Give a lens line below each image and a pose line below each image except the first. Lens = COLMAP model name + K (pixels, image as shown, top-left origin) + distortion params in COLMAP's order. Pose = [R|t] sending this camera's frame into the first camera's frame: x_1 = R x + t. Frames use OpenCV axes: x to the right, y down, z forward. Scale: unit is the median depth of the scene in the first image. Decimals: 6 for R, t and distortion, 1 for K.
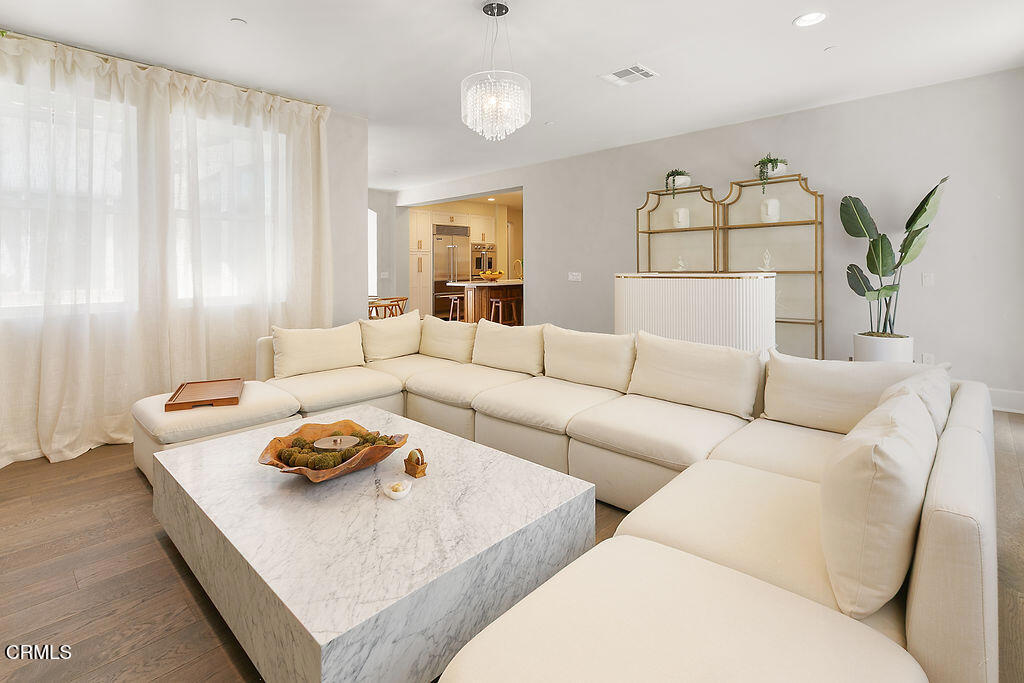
lens RADIAL K [[491.7, 0, 513.0], [0, 491.7, 291.7], [0, 0, 1]] dist [-0.002605, 0.000113]
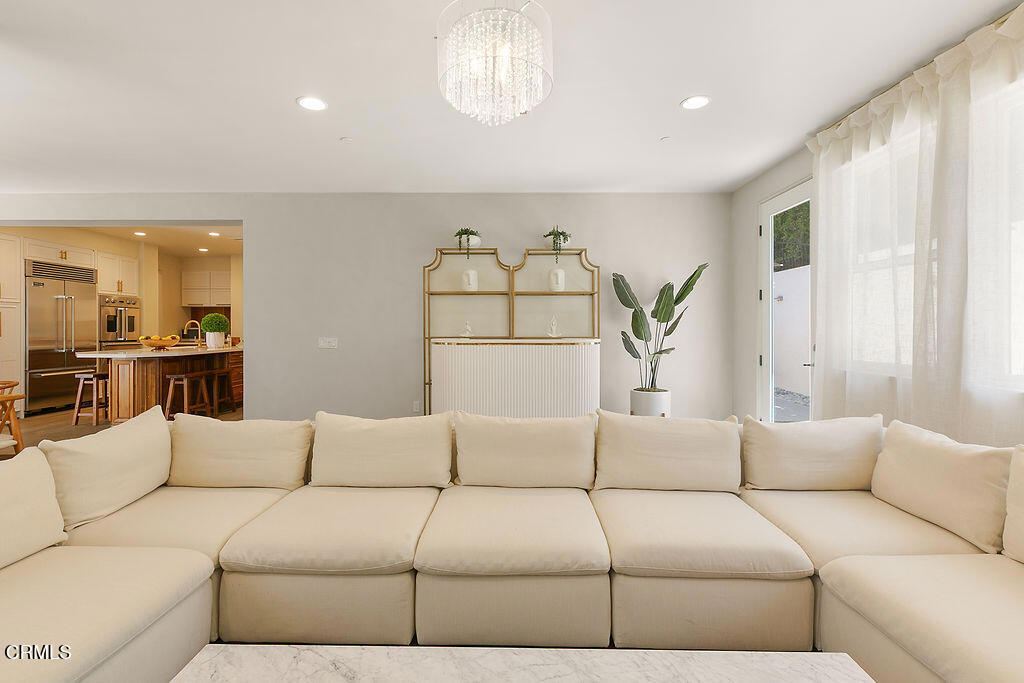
lens RADIAL K [[473.5, 0, 511.3], [0, 473.5, 337.4], [0, 0, 1]] dist [0.003145, 0.001122]
pose [[0.739645, 0.000408, 0.672998, -0.211435], [0.024910, 0.999298, -0.027983, -0.012503], [-0.672537, 0.037462, 0.739115, 0.275484]]
